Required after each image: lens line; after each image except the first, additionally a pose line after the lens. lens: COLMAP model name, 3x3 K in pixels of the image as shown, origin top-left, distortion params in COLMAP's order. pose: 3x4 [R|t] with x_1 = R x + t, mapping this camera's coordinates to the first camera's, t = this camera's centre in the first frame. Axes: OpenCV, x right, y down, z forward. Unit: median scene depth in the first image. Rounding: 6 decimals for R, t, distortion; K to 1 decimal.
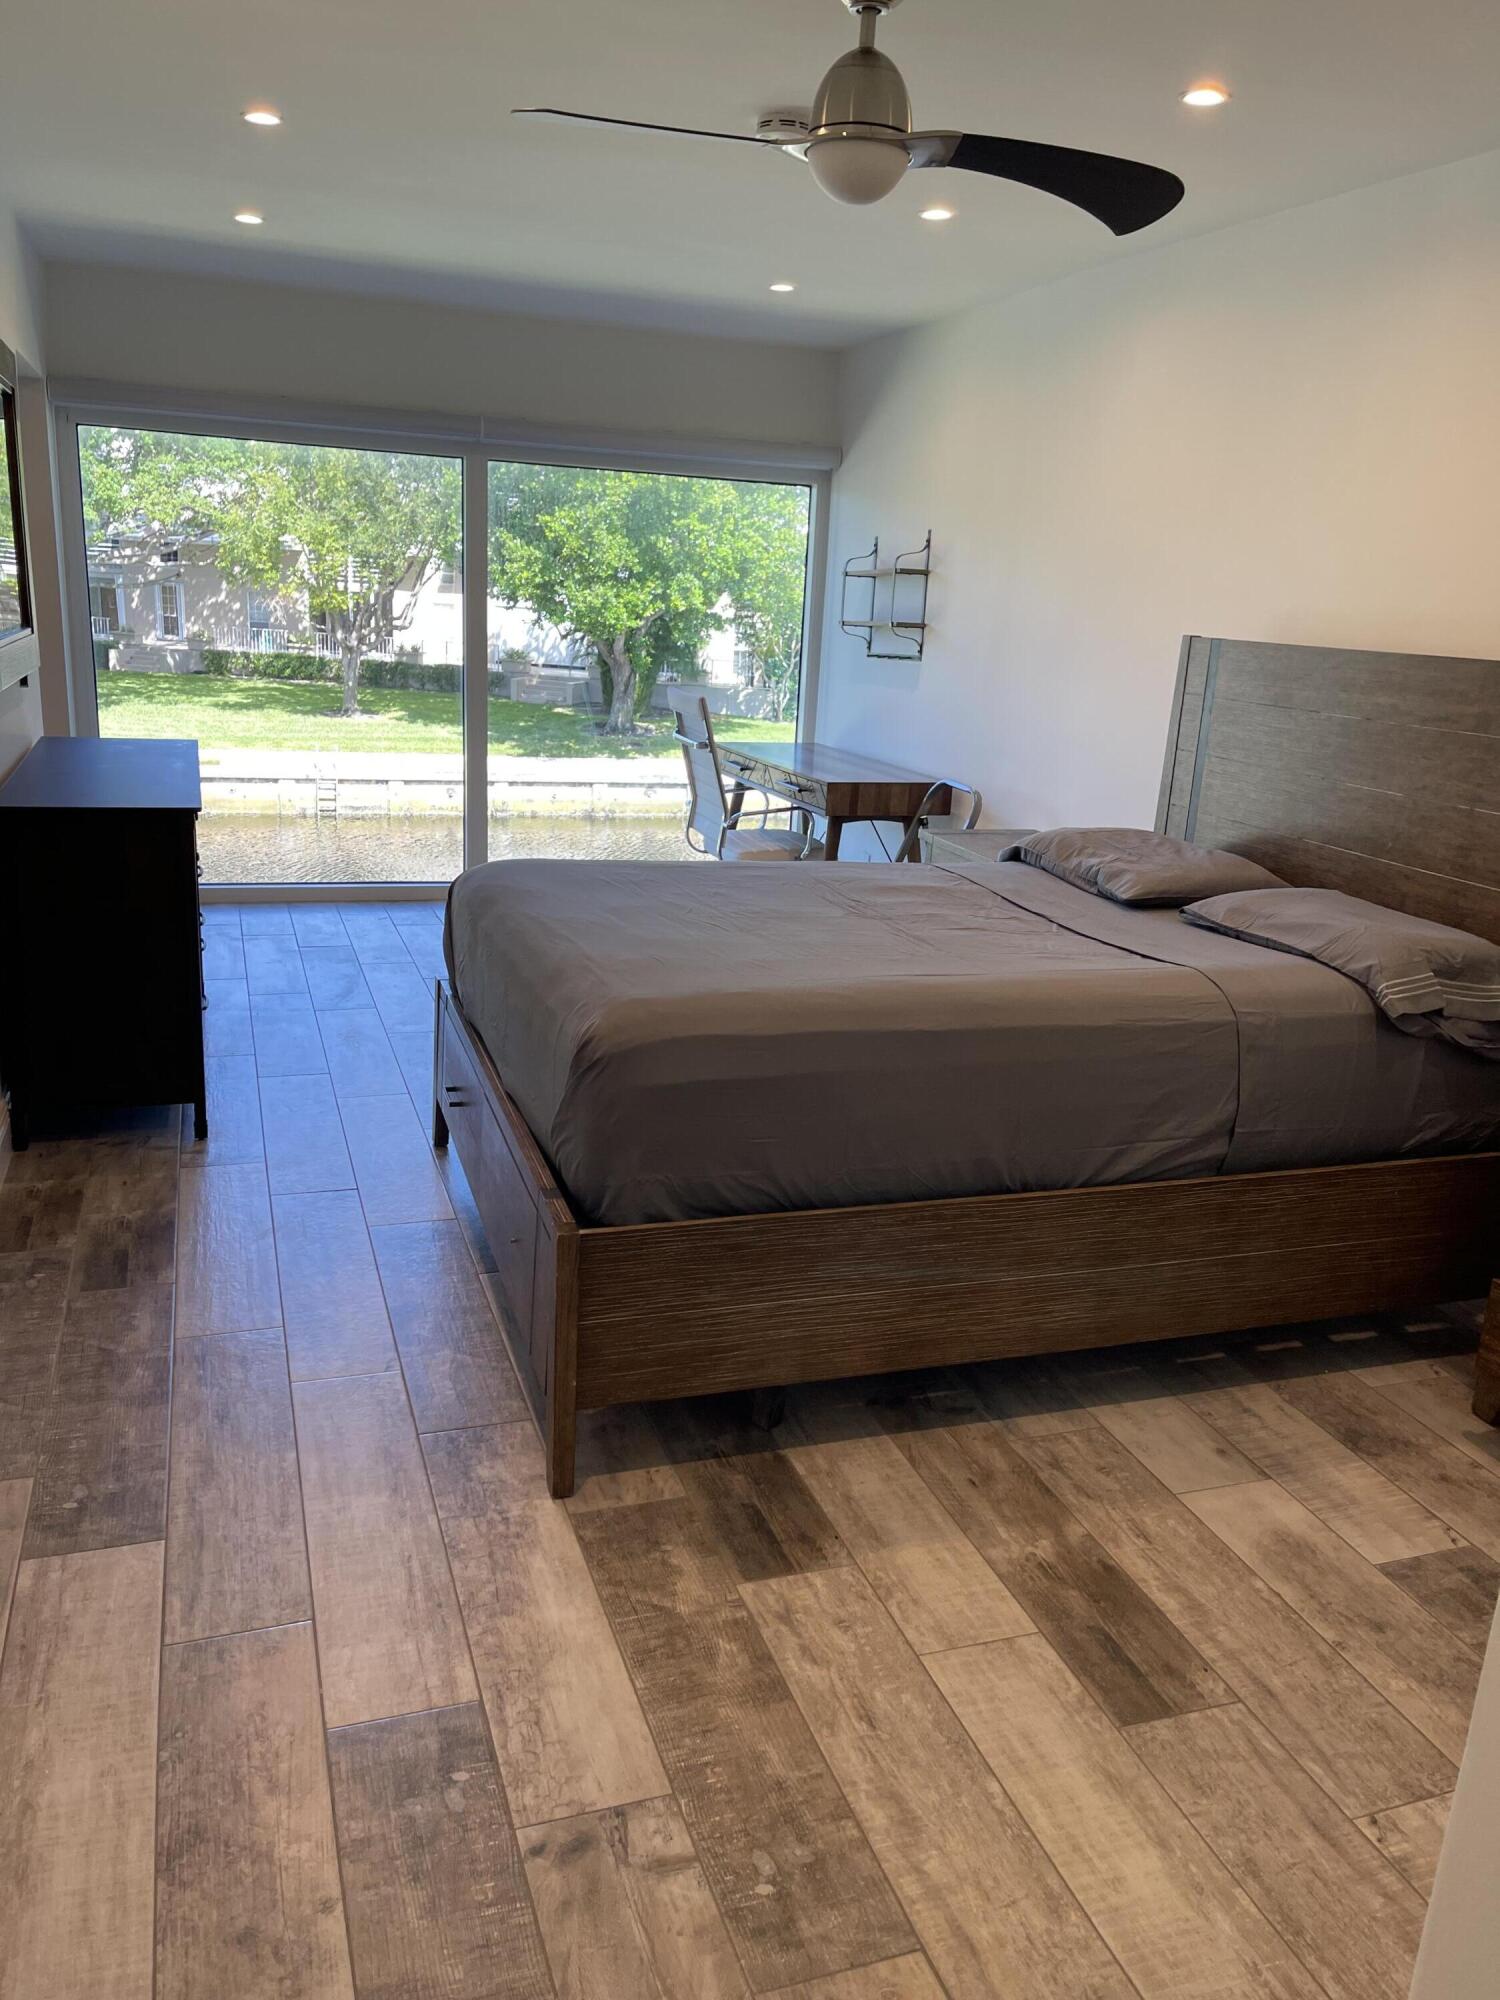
lens RADIAL K [[1532.6, 0, 750.0], [0, 1532.6, 1000.0], [0, 0, 1]] dist [0.038094, 0.001462]
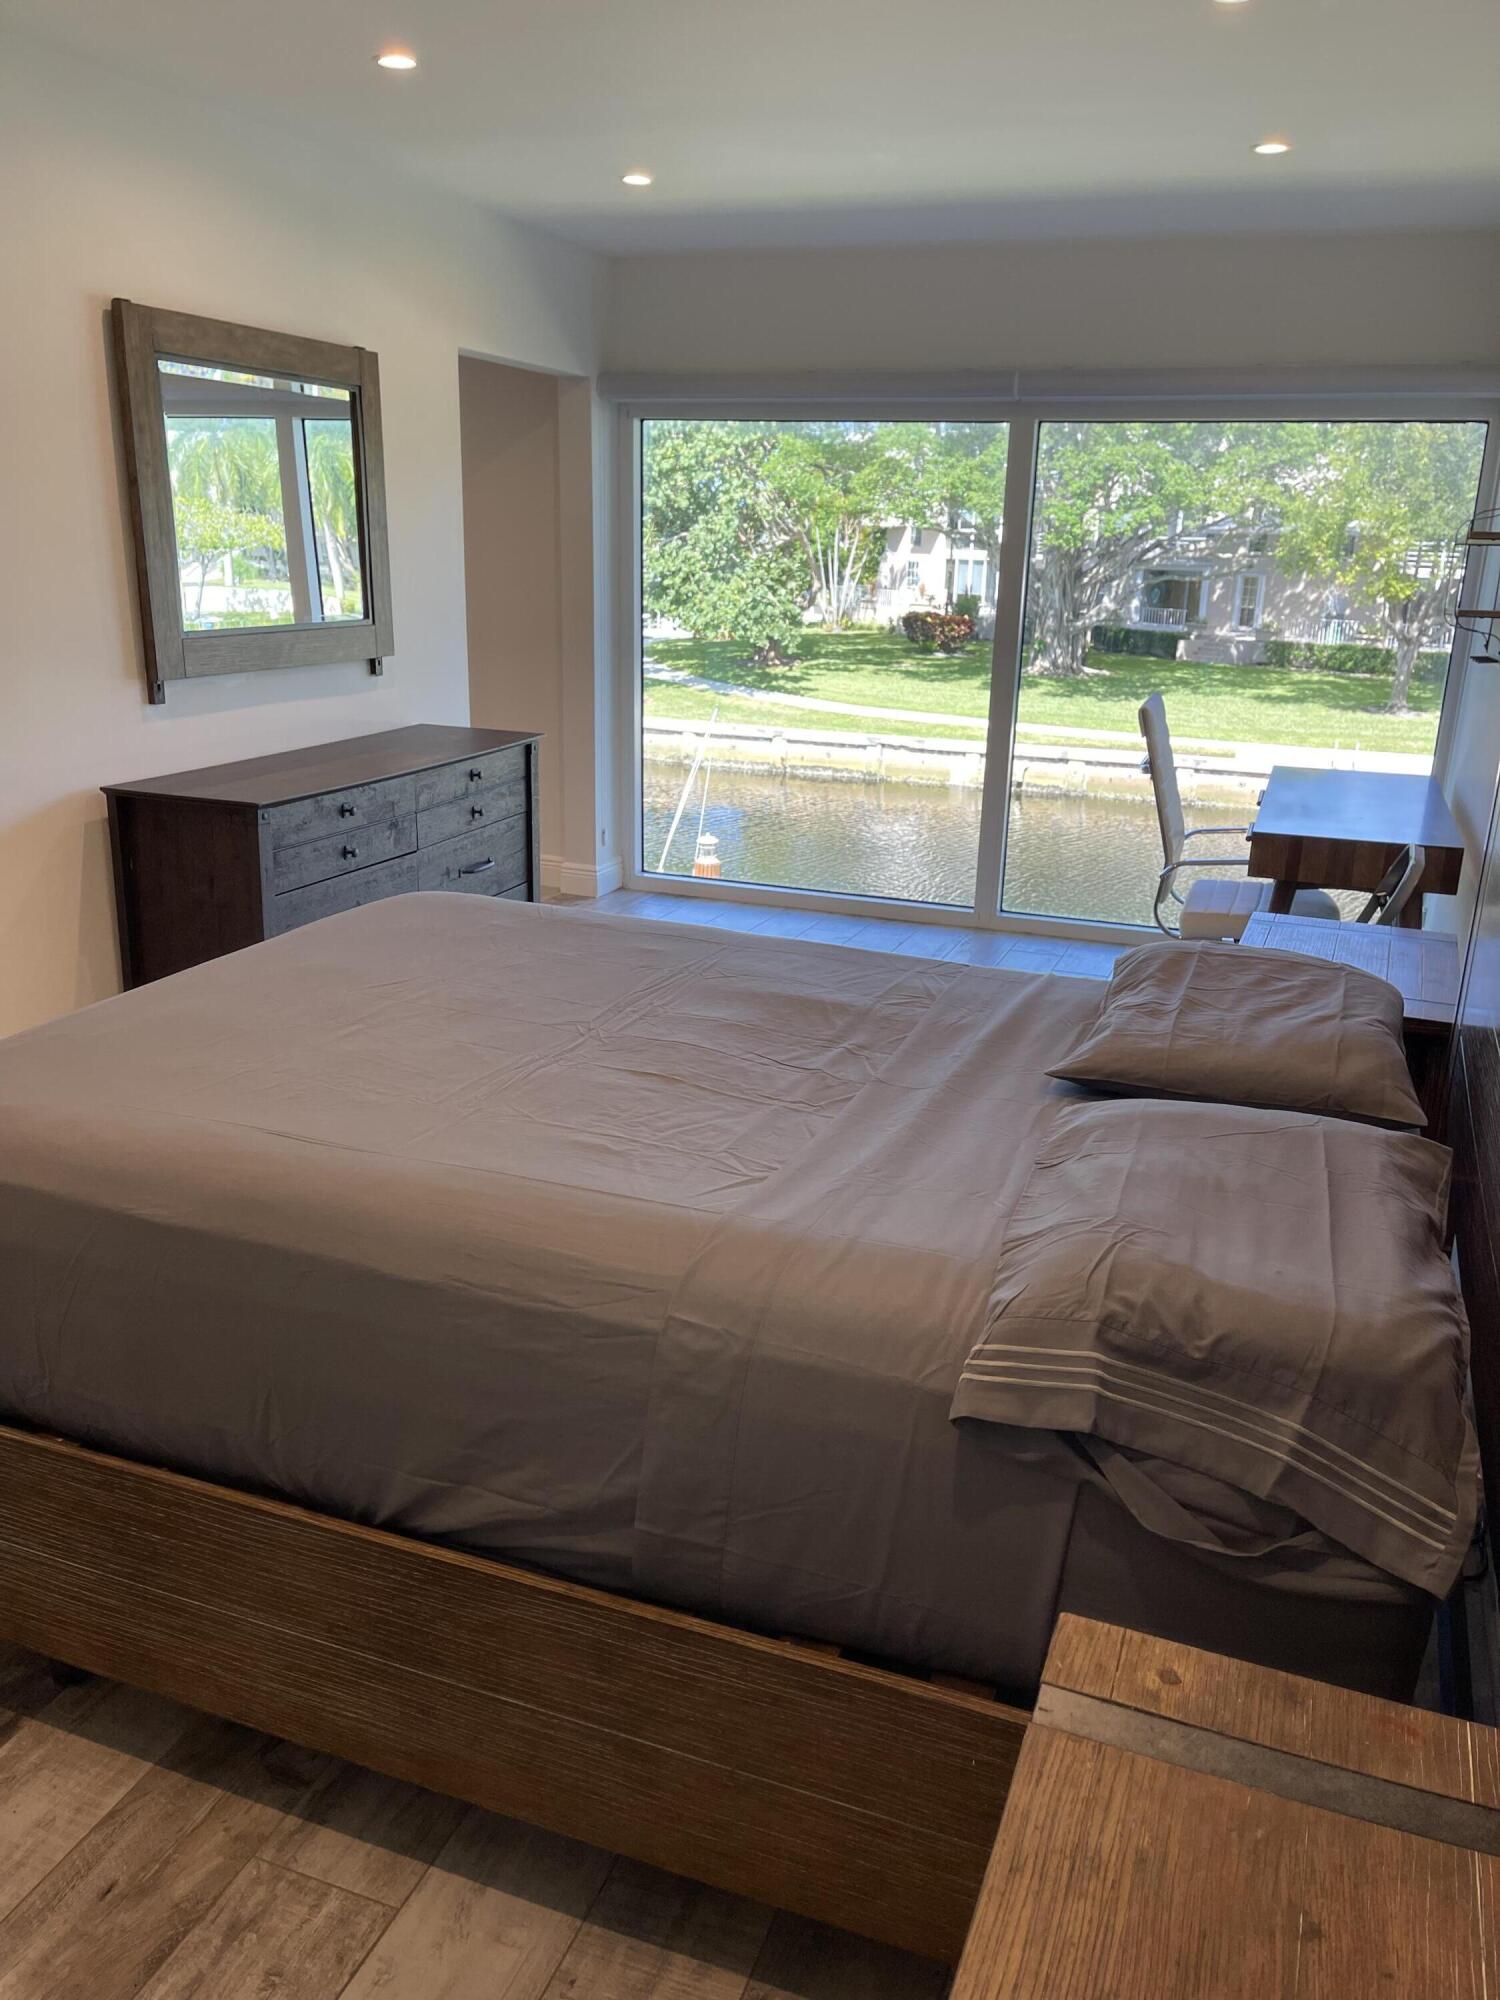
lens RADIAL K [[1537.7, 0, 750.0], [0, 1537.7, 1000.0], [0, 0, 1]] dist [0.011908, 0.001499]
pose [[0.764712, 0.156066, -0.625187, 0.050499], [-0.152402, 0.986505, 0.059848, -0.010771], [0.626090, 0.049513, 0.778177, 0.044303]]
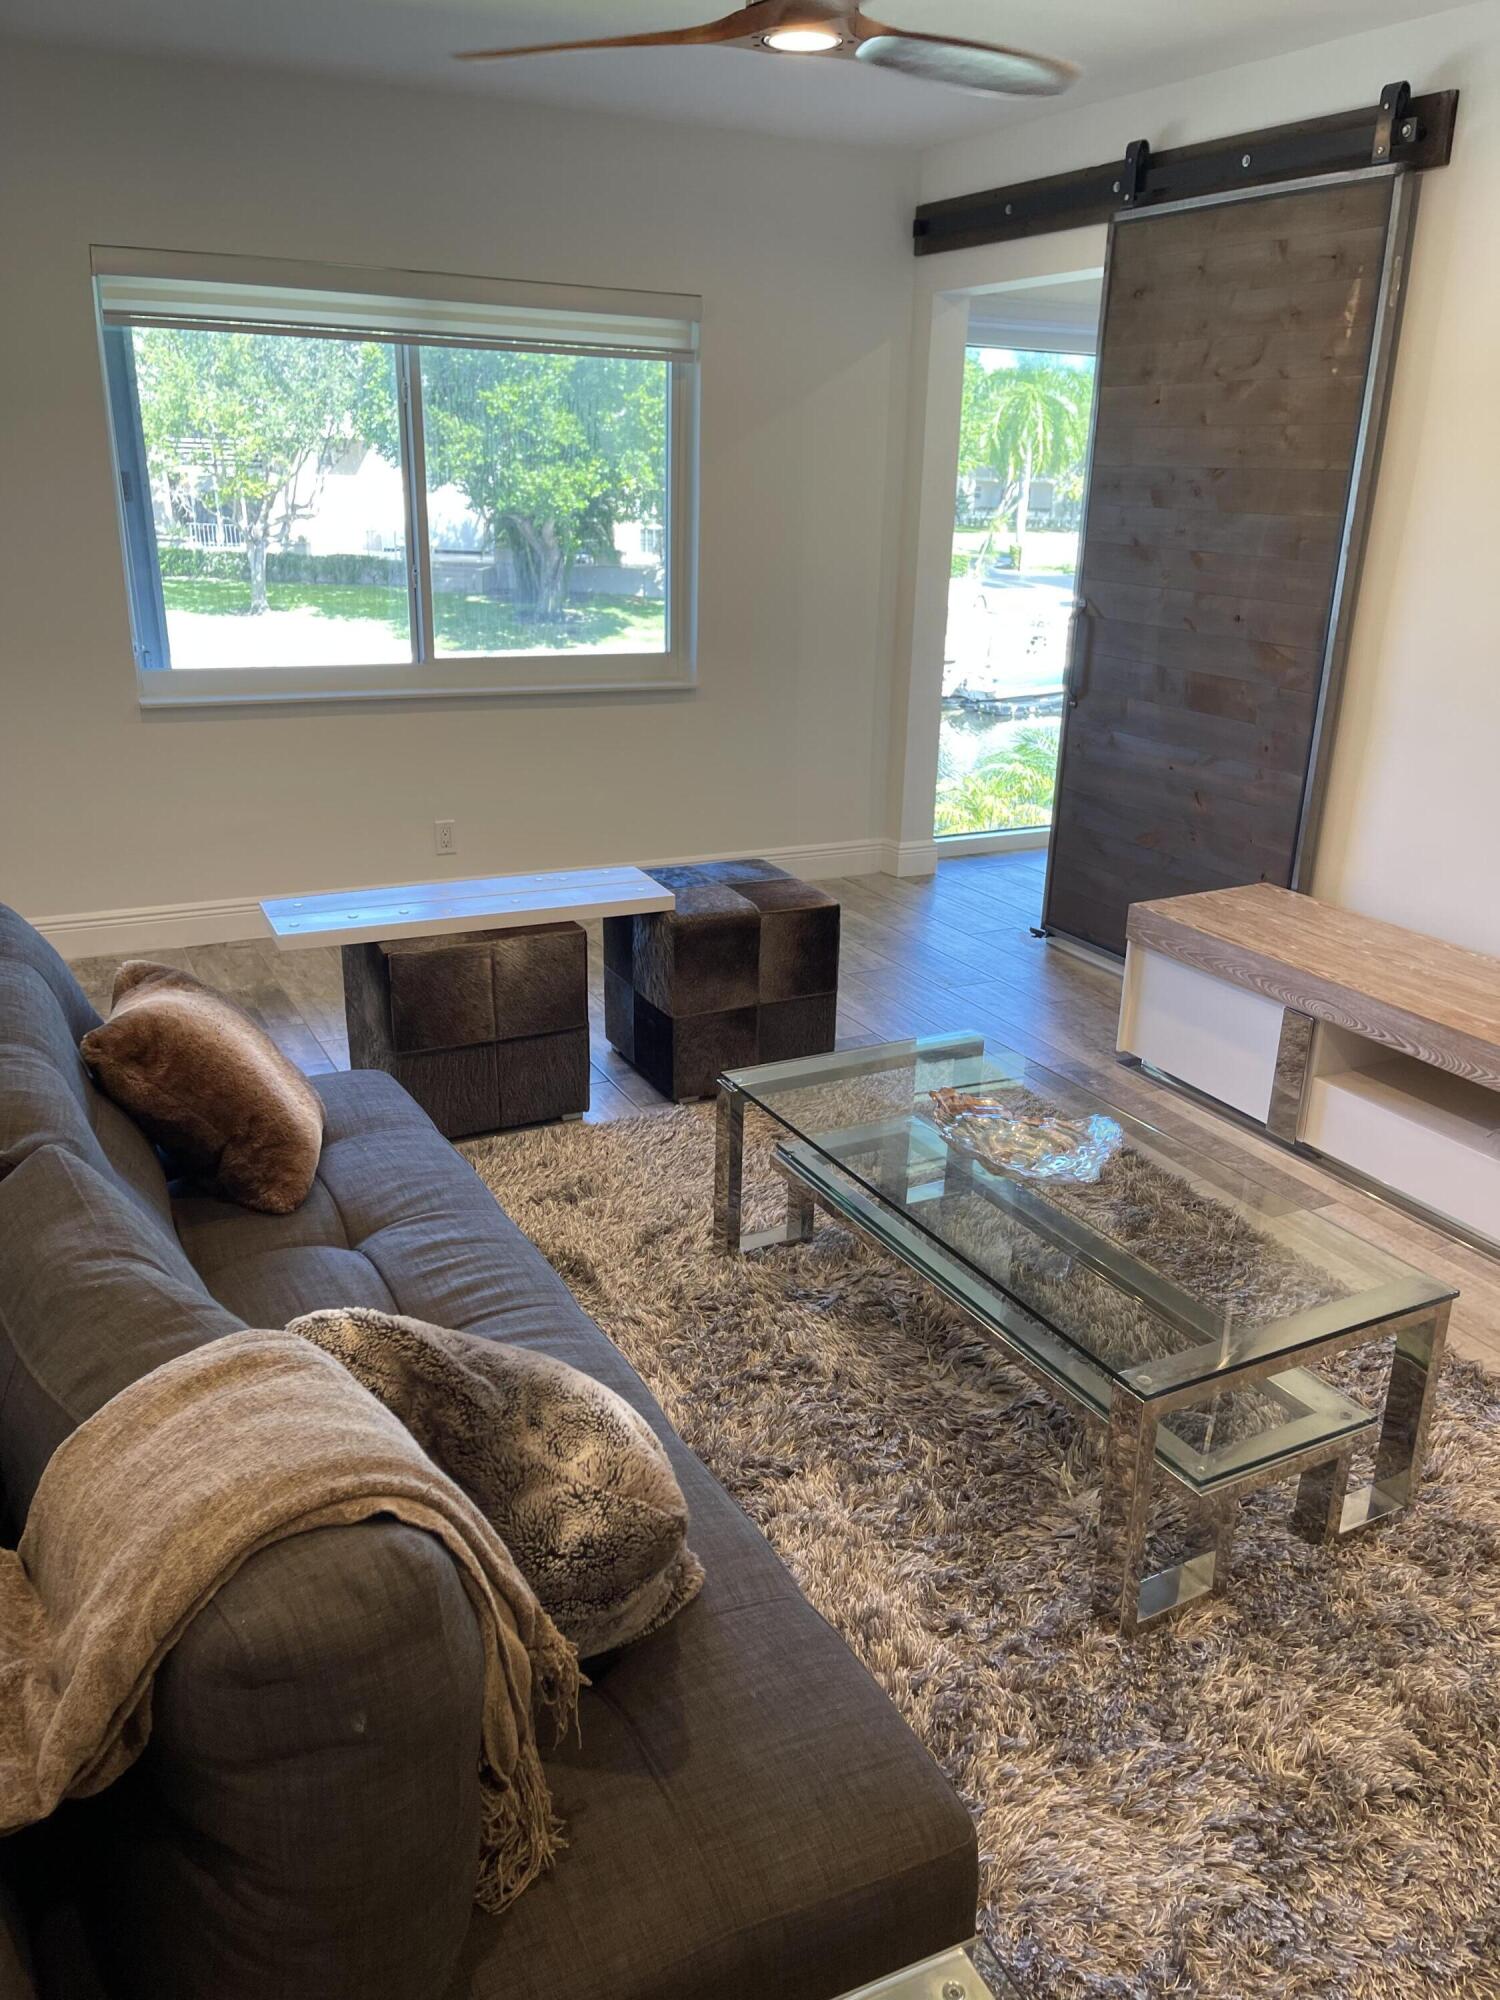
lens RADIAL K [[1532.6, 0, 750.0], [0, 1532.6, 1000.0], [0, 0, 1]] dist [0.038094, 0.001462]
pose [[0.987940, -0.075977, 0.134918, -0.109160], [0.065117, 0.994406, 0.083169, -0.008894], [-0.140482, -0.073380, 0.987360, 0.009277]]
